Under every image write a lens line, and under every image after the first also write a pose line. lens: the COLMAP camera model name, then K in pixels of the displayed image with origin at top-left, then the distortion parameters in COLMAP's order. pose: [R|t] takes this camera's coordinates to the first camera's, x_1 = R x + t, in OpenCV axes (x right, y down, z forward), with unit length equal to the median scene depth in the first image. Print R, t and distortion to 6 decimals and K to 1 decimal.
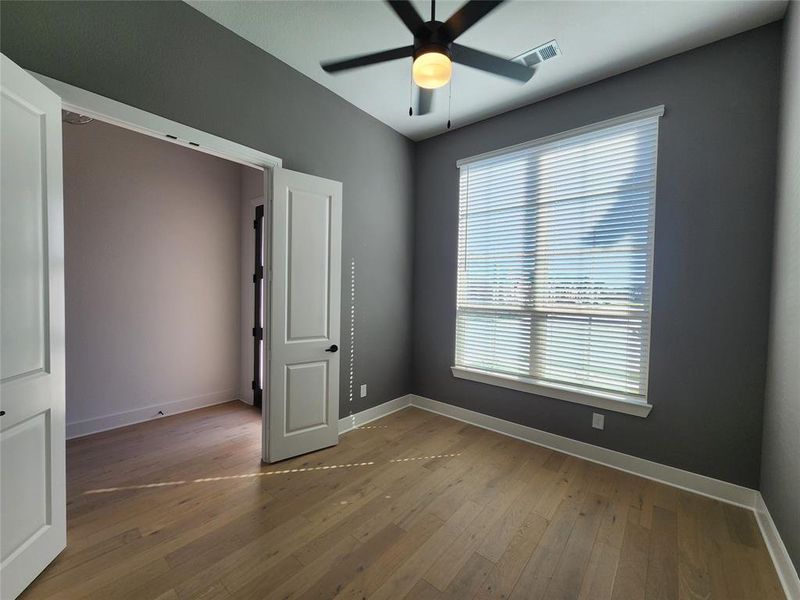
lens RADIAL K [[327.7, 0, 401.4], [0, 327.7, 300.2], [0, 0, 1]] dist [-0.001577, -0.000640]
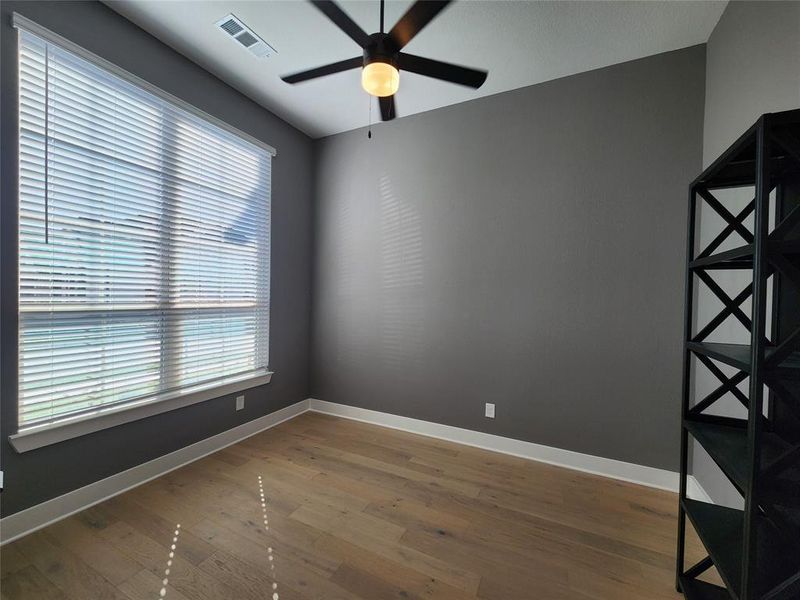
lens RADIAL K [[327.7, 0, 401.4], [0, 327.7, 300.2], [0, 0, 1]] dist [-0.001577, -0.000640]
pose [[-0.242073, -0.041526, 0.969369, -0.589860], [-0.000894, 0.999093, 0.042576, -0.025675], [-0.970258, 0.009440, -0.241890, 0.733101]]
